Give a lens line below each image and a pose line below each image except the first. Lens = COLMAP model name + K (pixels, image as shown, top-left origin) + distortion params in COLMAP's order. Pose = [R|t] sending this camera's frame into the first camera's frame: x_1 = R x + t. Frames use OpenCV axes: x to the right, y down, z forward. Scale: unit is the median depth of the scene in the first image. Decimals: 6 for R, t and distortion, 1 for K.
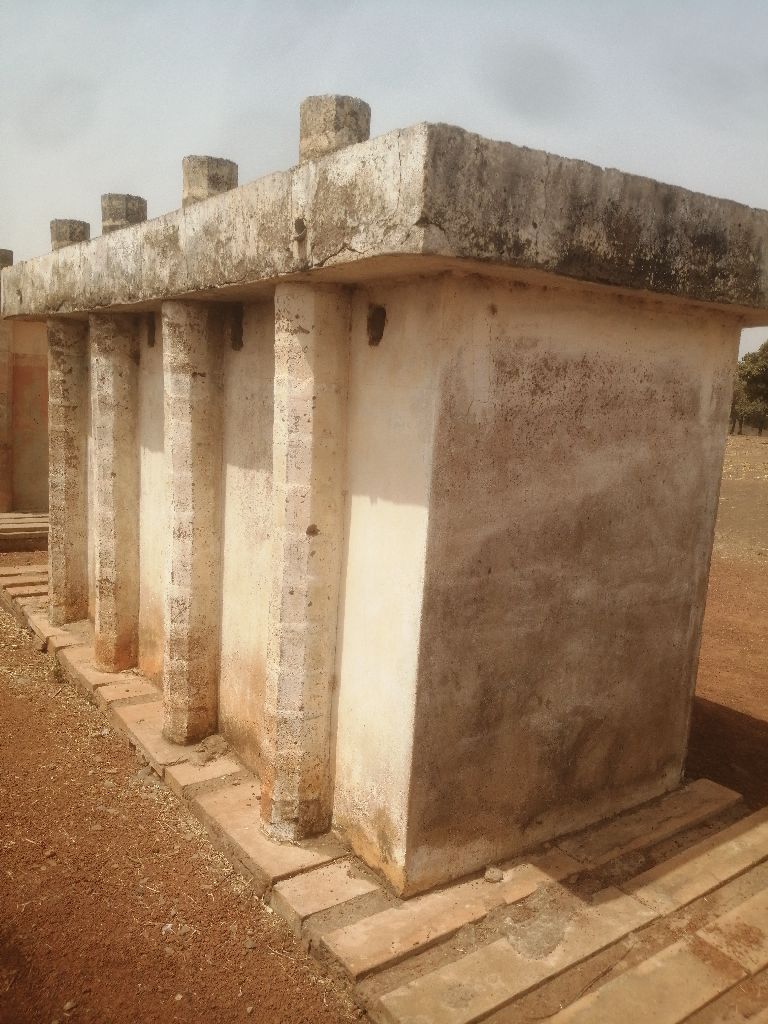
lens RADIAL K [[791.8, 0, 381.3], [0, 791.8, 513.9], [0, 0, 1]] dist [0.014801, -0.047136]
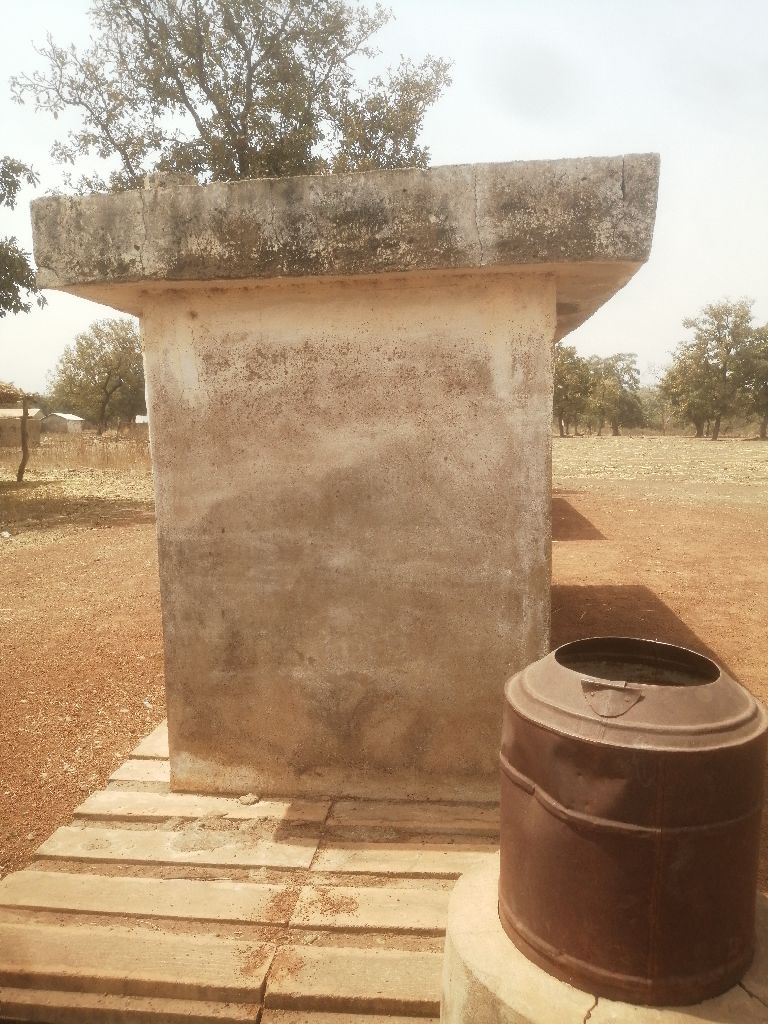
lens RADIAL K [[791.8, 0, 414.9], [0, 791.8, 517.7], [0, 0, 1]] dist [0.014801, -0.047136]
pose [[0.757443, 0.019417, -0.652612, 1.123350], [-0.046737, 0.998606, -0.024534, 0.067502], [0.651226, 0.049084, 0.757295, 0.279063]]
